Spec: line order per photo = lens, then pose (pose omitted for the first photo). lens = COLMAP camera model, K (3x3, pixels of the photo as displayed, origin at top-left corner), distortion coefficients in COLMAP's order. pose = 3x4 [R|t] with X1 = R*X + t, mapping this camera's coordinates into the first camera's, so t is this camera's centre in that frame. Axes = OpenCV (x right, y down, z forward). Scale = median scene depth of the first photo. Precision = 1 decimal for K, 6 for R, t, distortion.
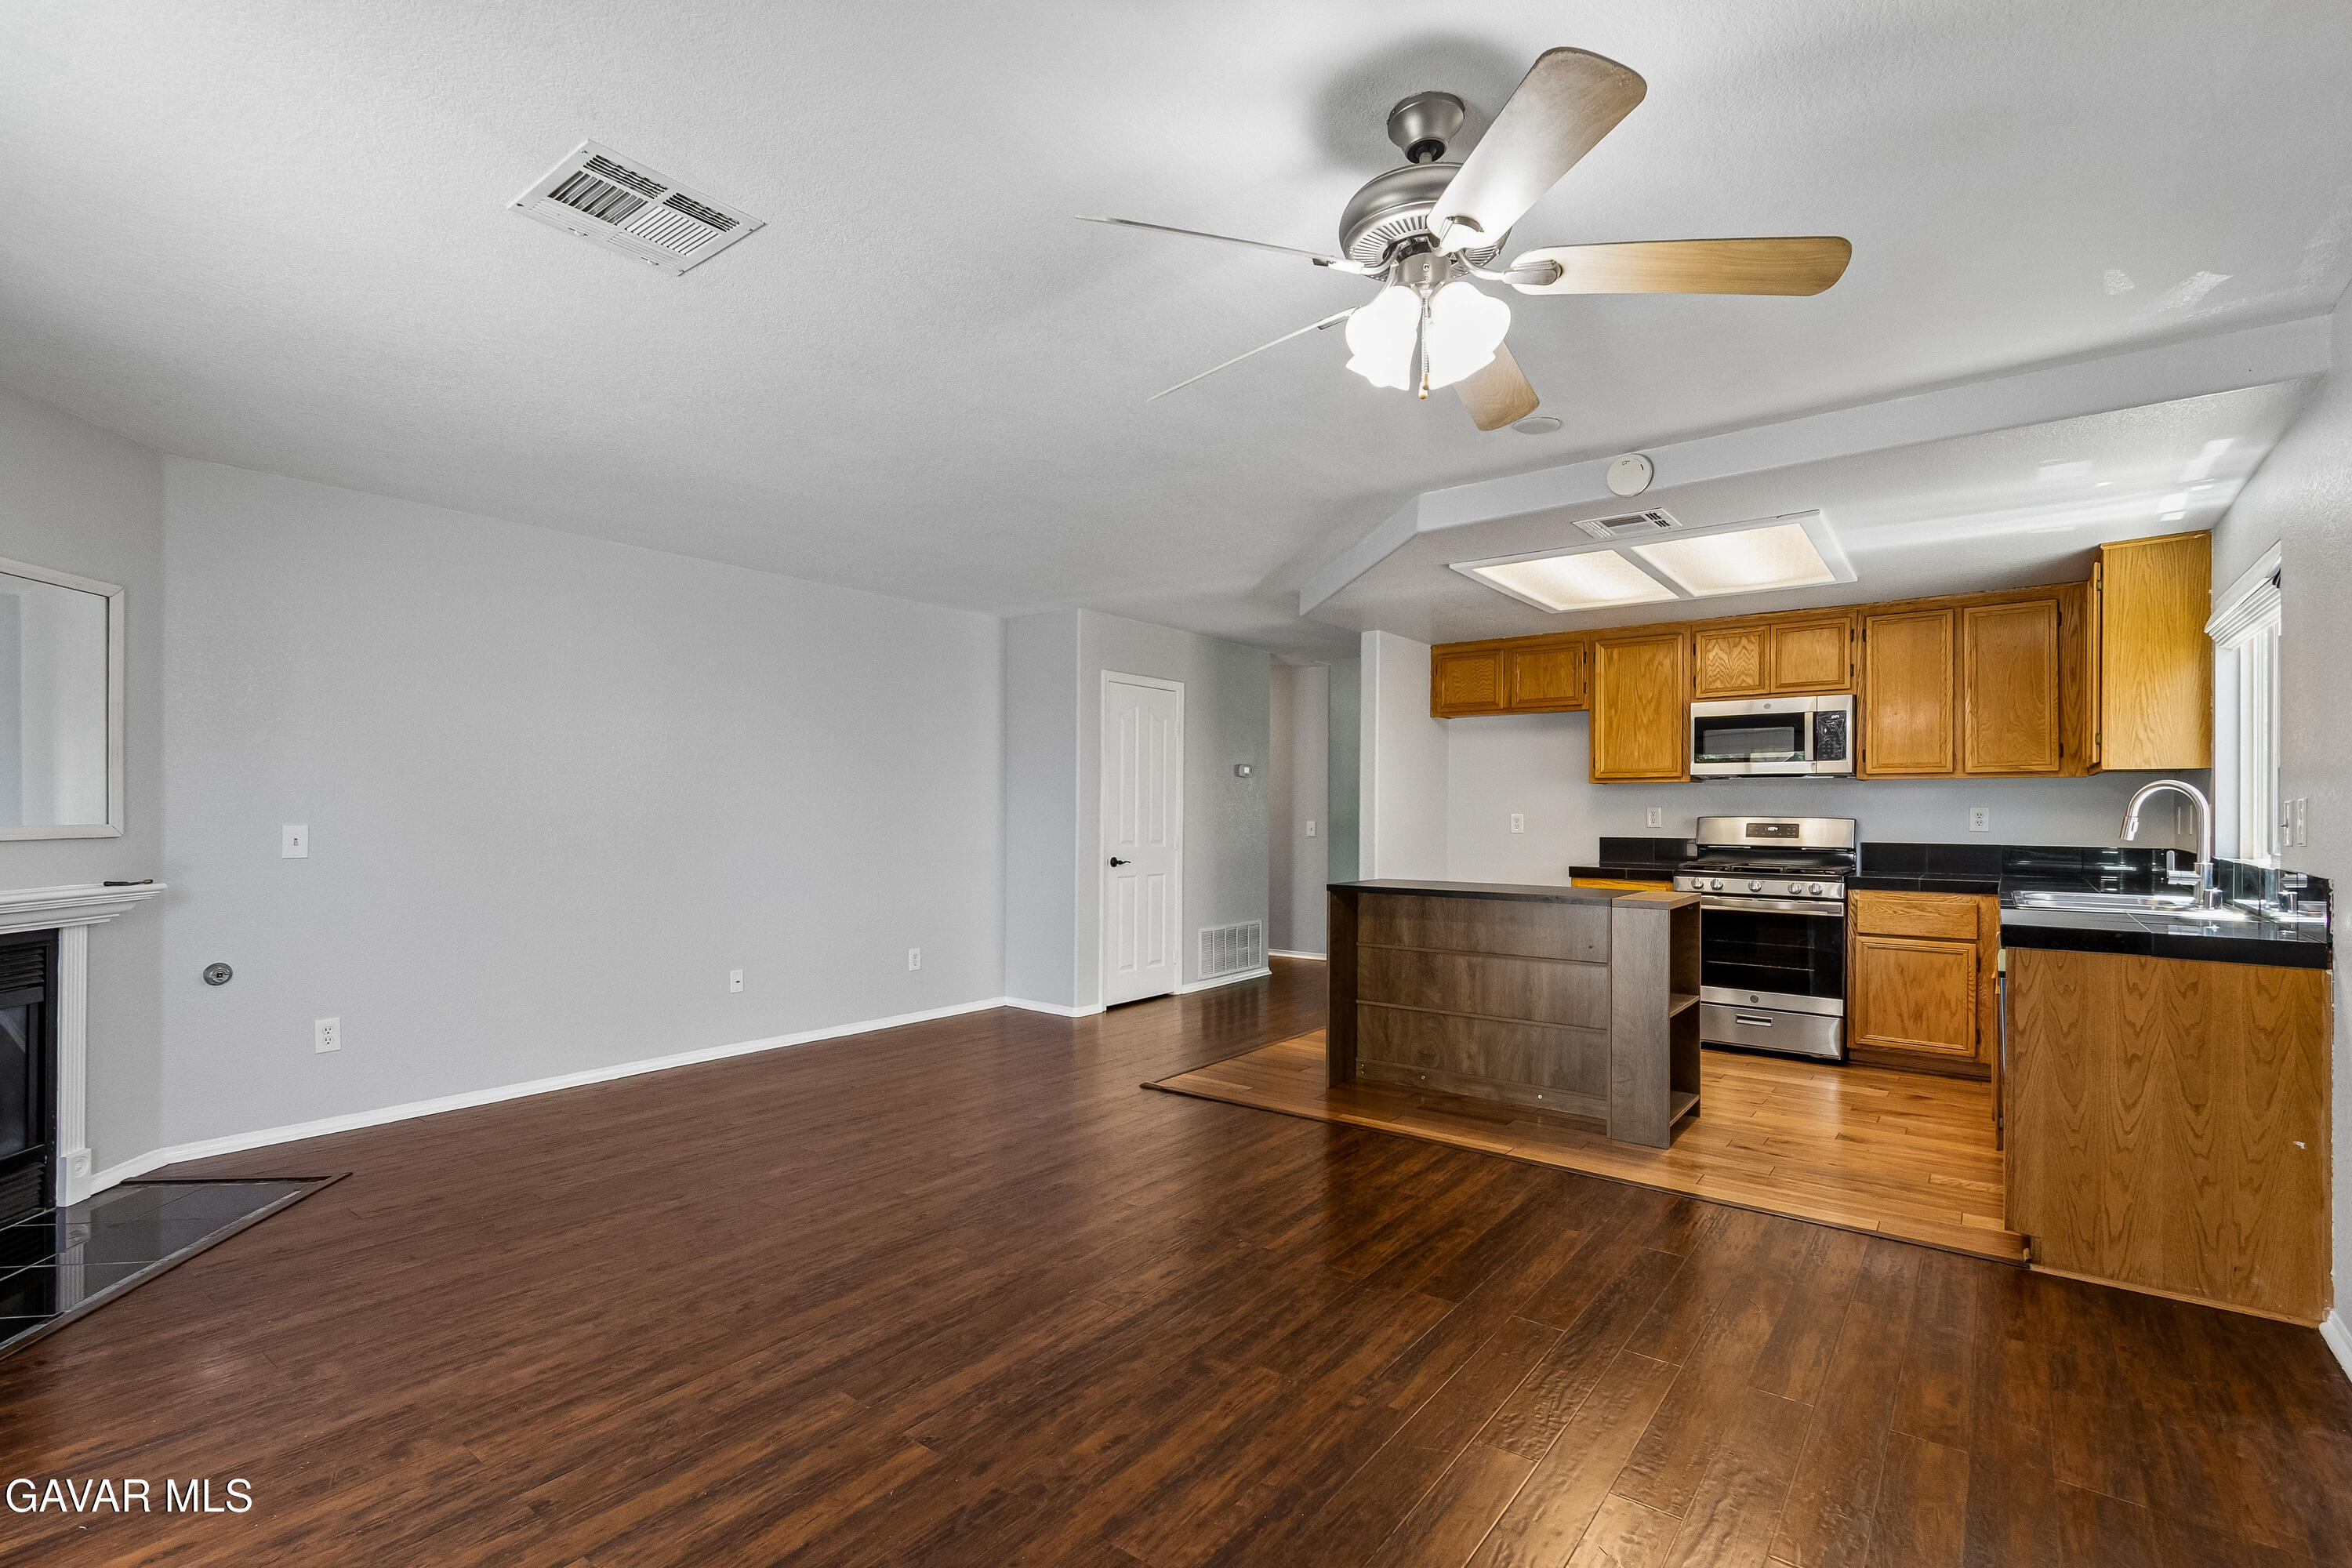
lens RADIAL K [[1074.8, 0, 1156.9], [0, 1074.8, 808.6], [0, 0, 1]] dist [0.009443, -0.002067]
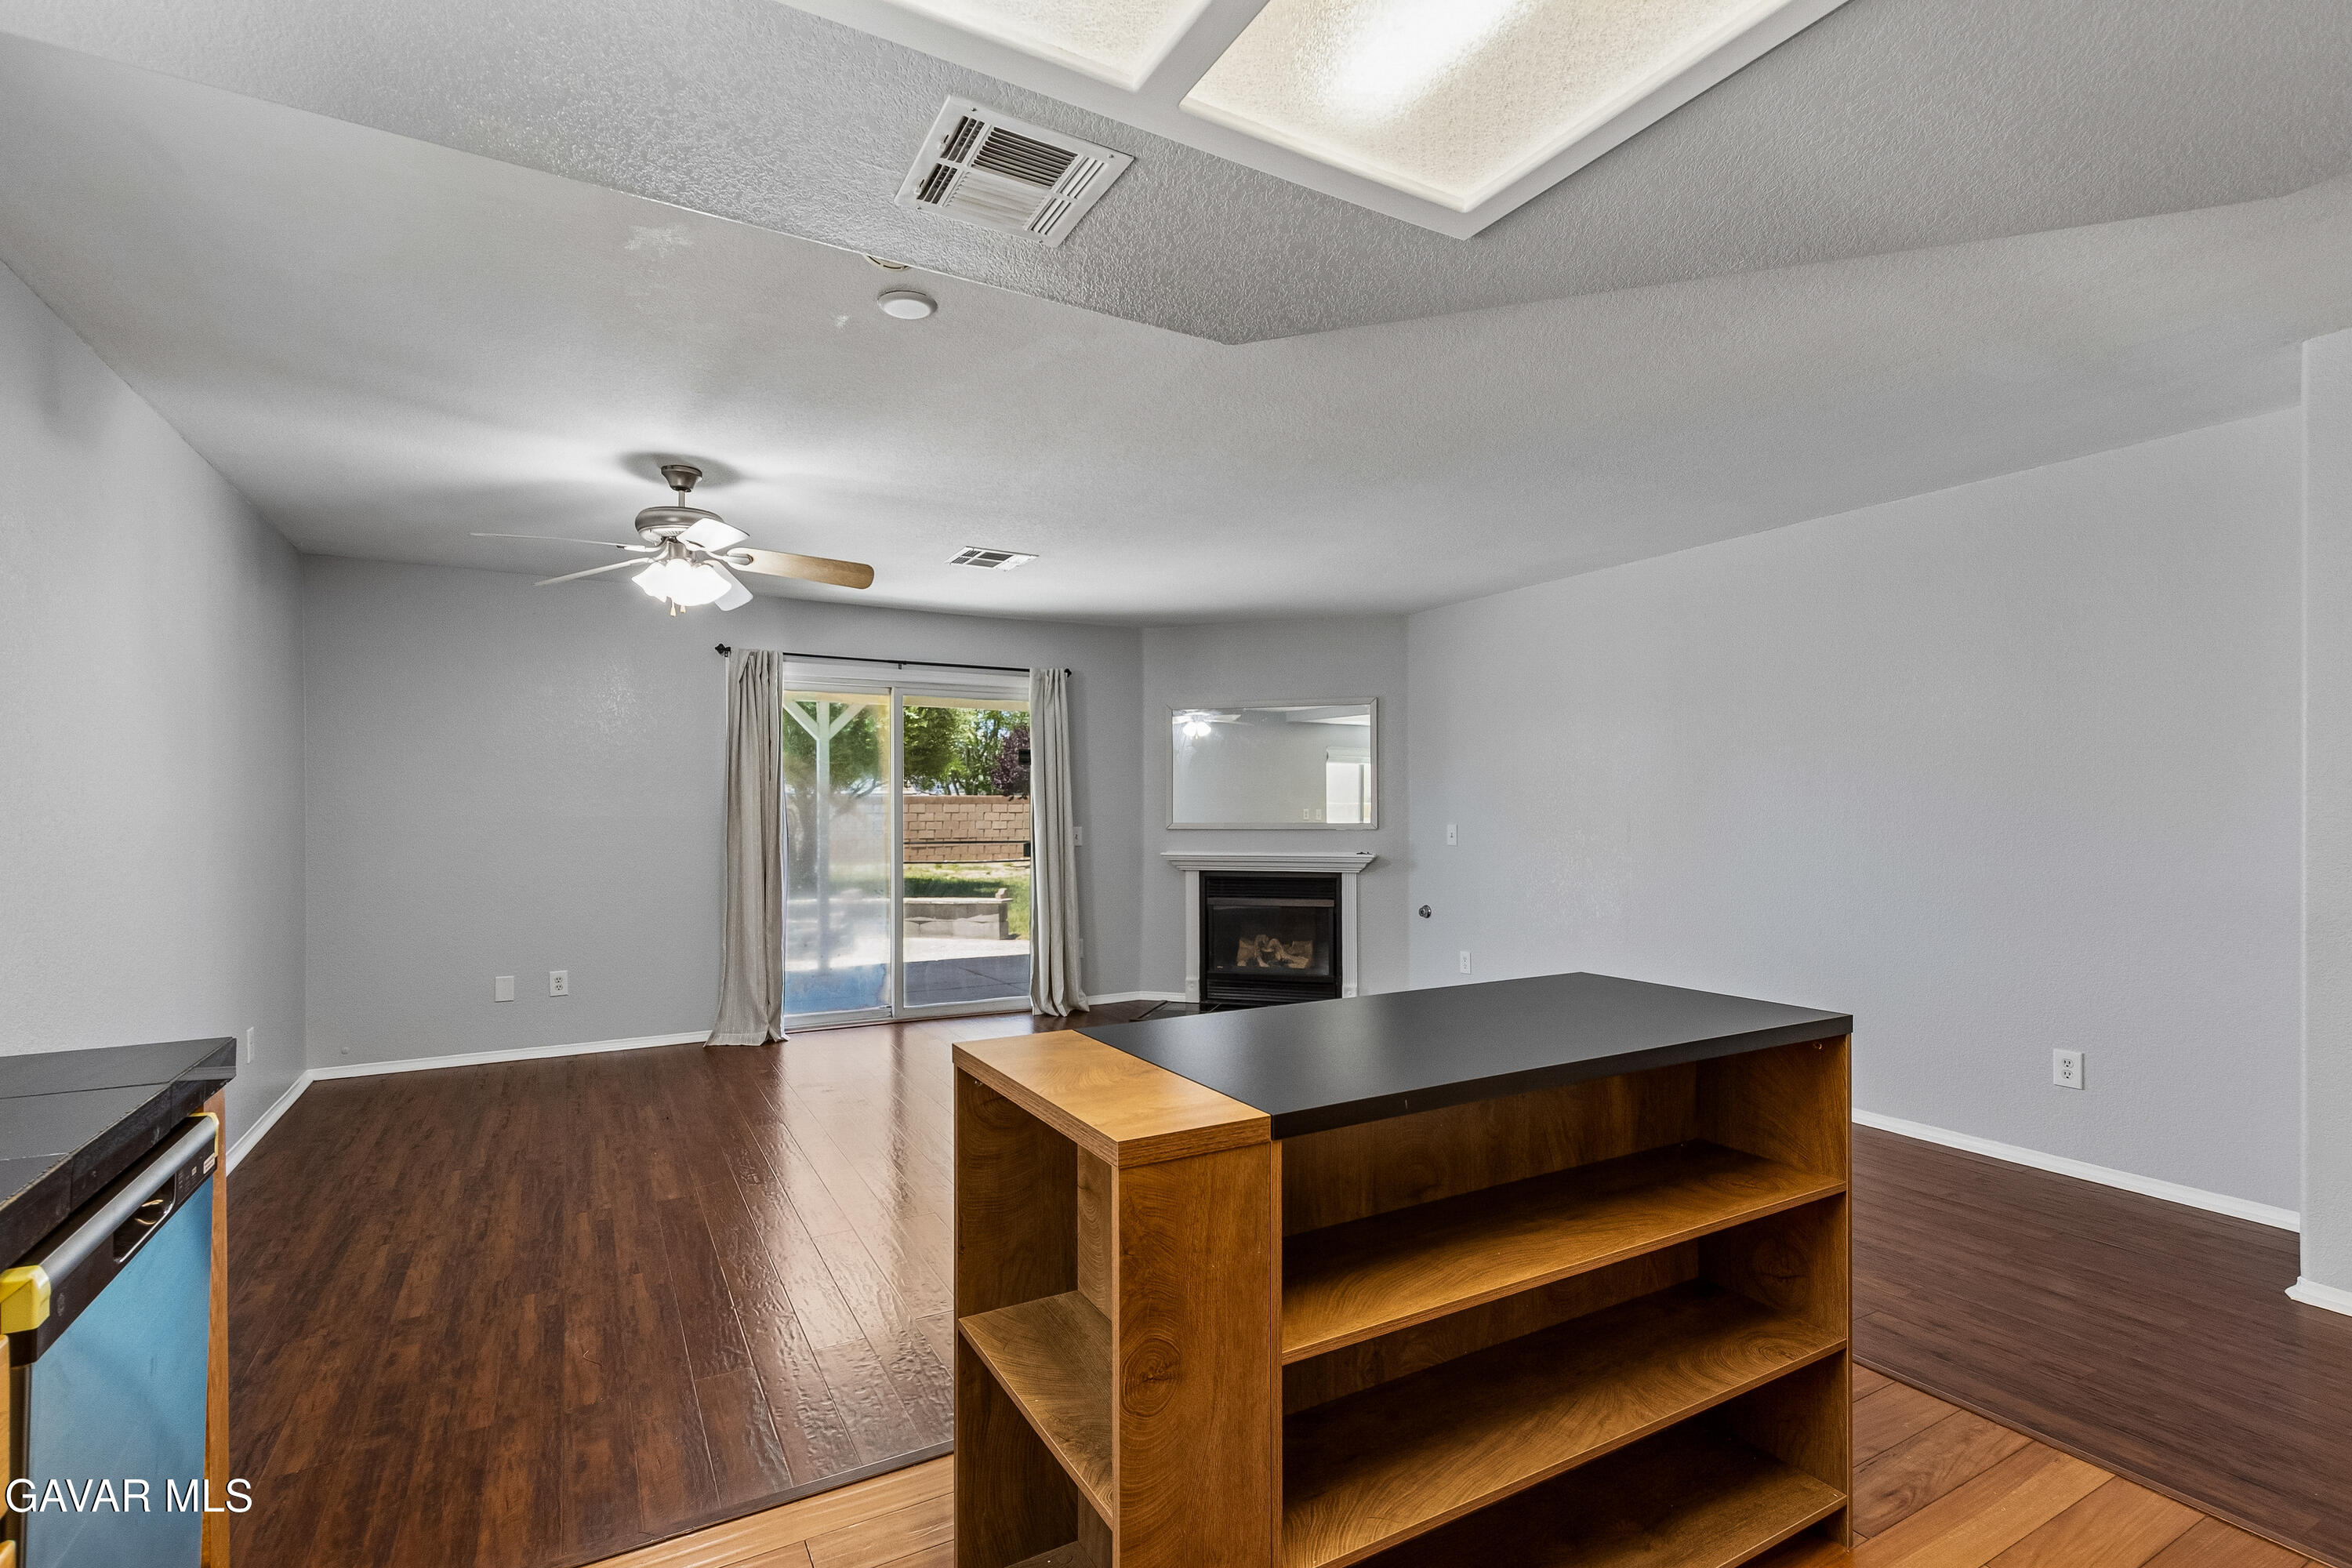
lens RADIAL K [[1074.8, 0, 1151.8], [0, 1074.8, 816.6], [0, 0, 1]] dist [0.009443, -0.002067]
pose [[-0.400145, 0.003982, -0.916443, 1.016415], [0.003774, 0.999989, 0.002698, -0.003544], [0.916444, -0.002379, -0.400156, 1.524852]]
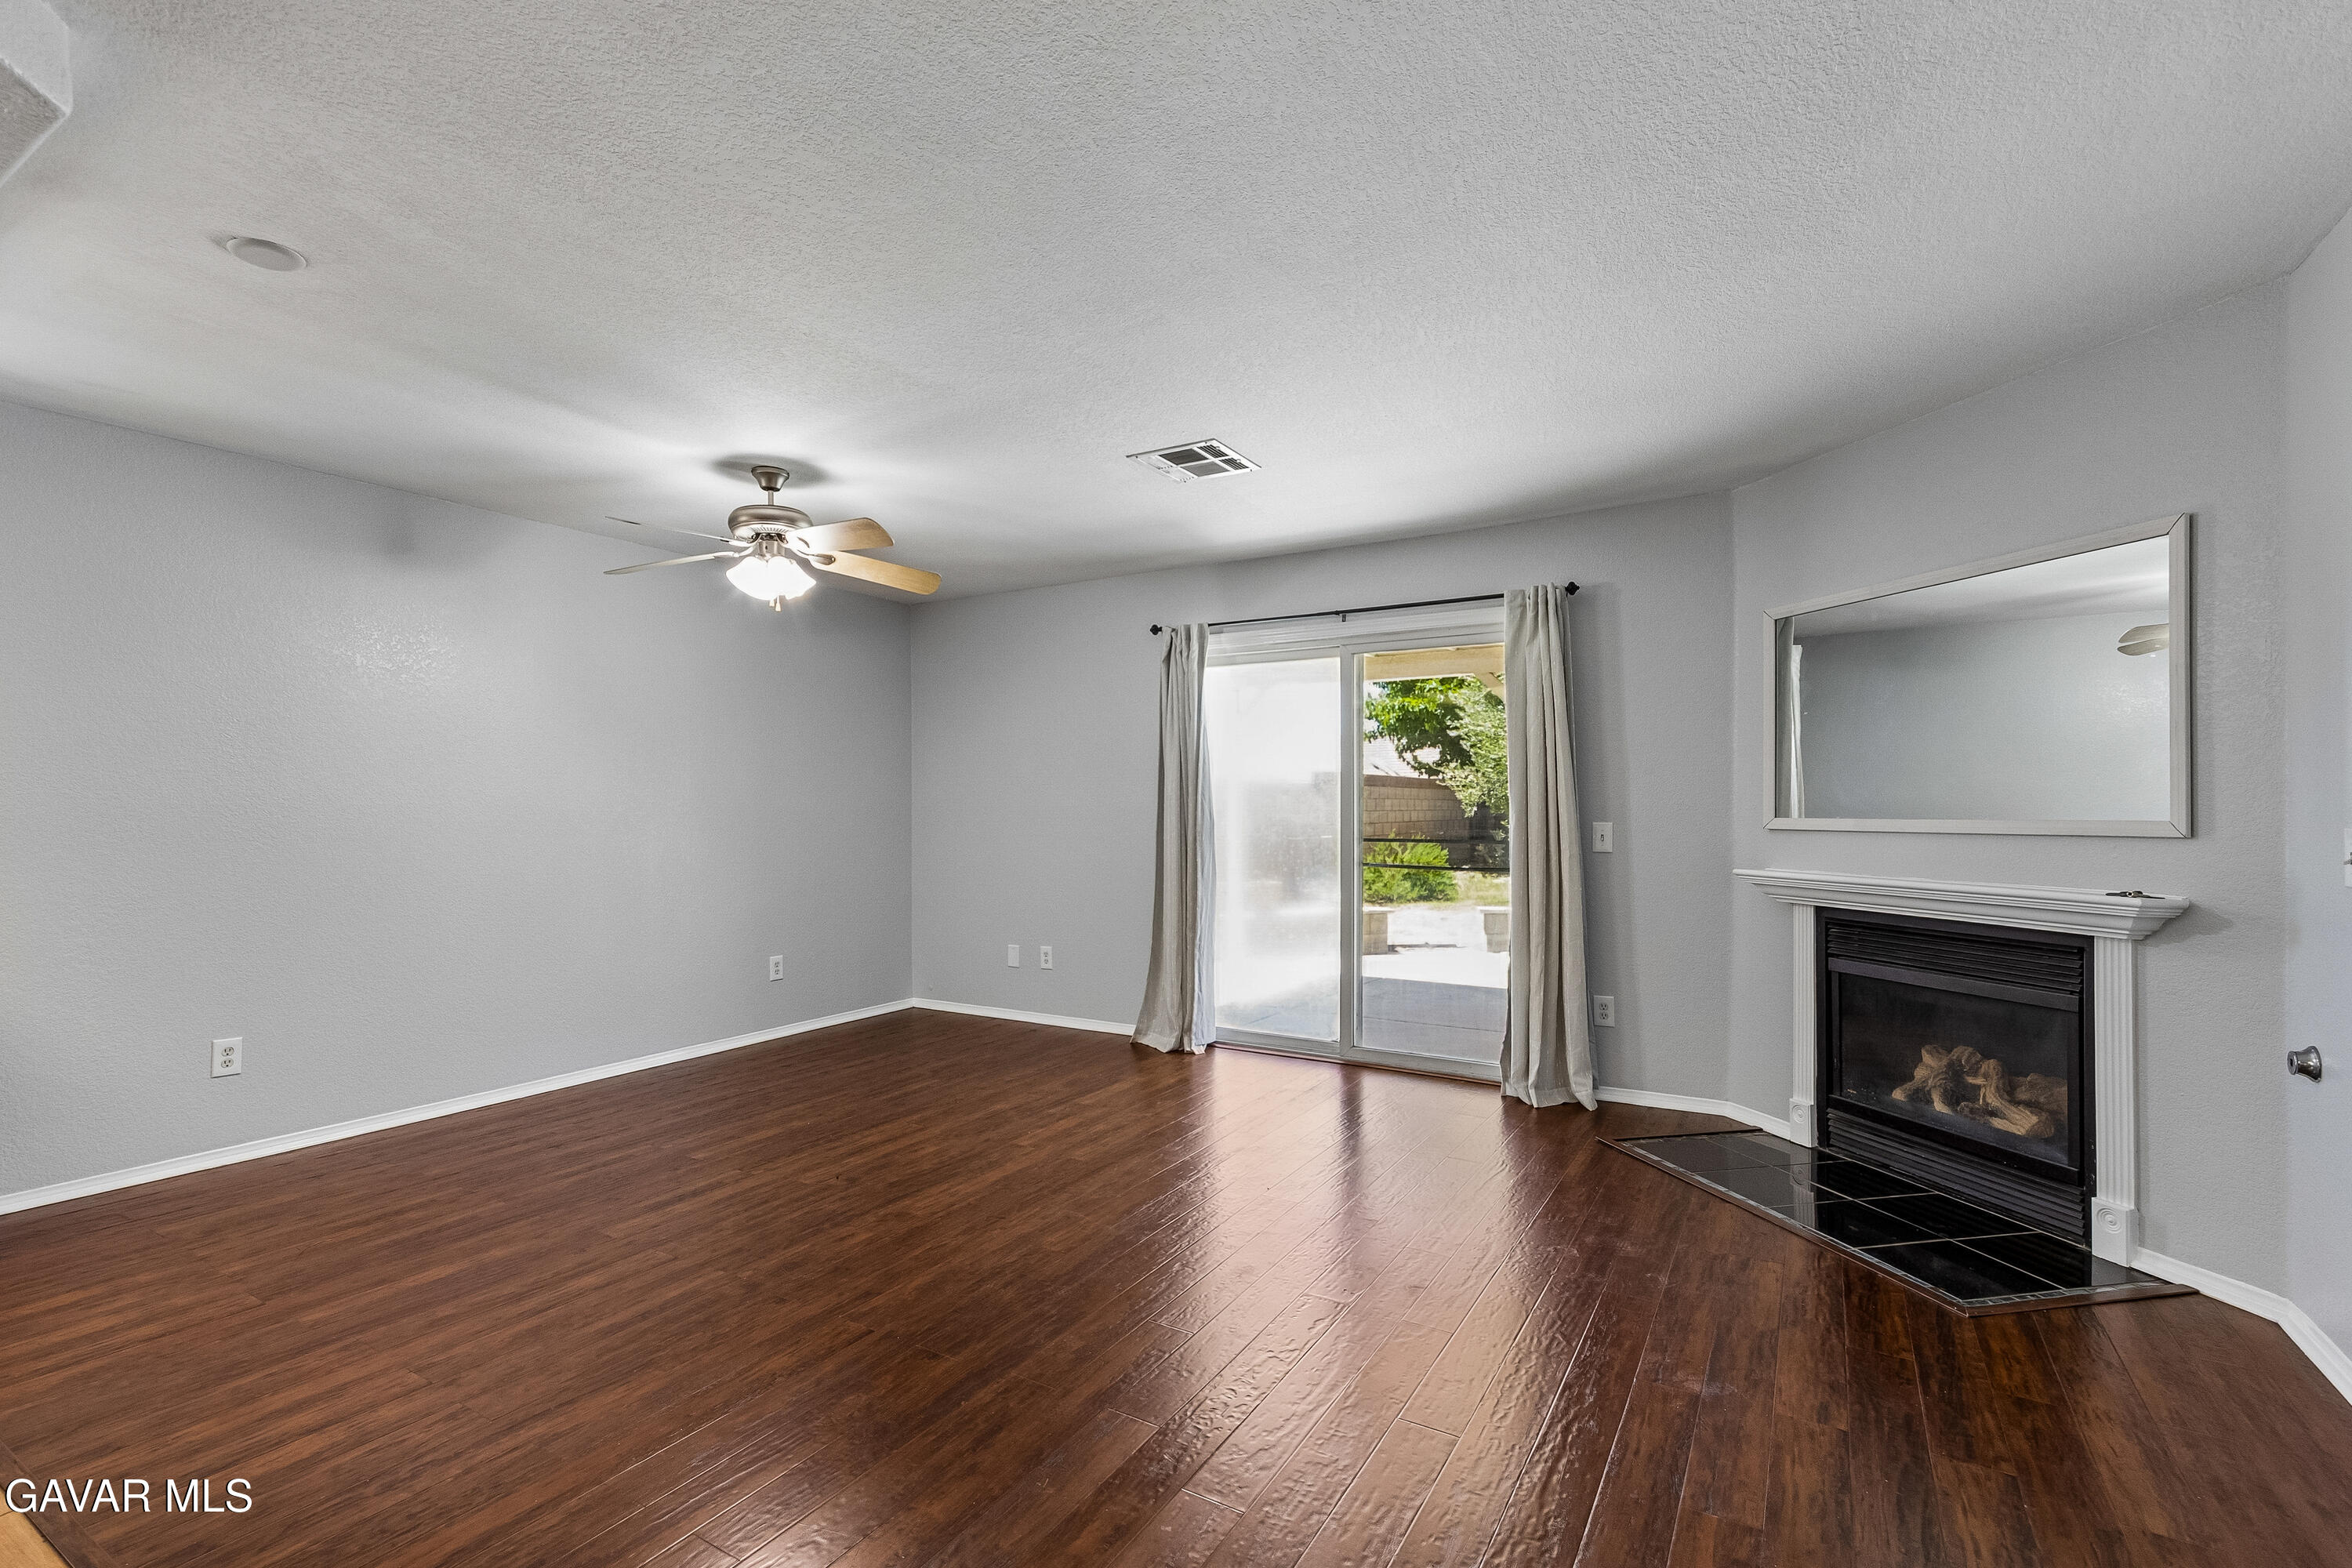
lens RADIAL K [[1074.8, 0, 1146.4], [0, 1074.8, 805.5], [0, 0, 1]] dist [0.009443, -0.002067]
pose [[-0.995157, -0.001887, -0.098282, -0.159915], [-0.001309, 0.999981, -0.005942, 0.009336], [0.098291, -0.005785, -0.995141, 1.853058]]
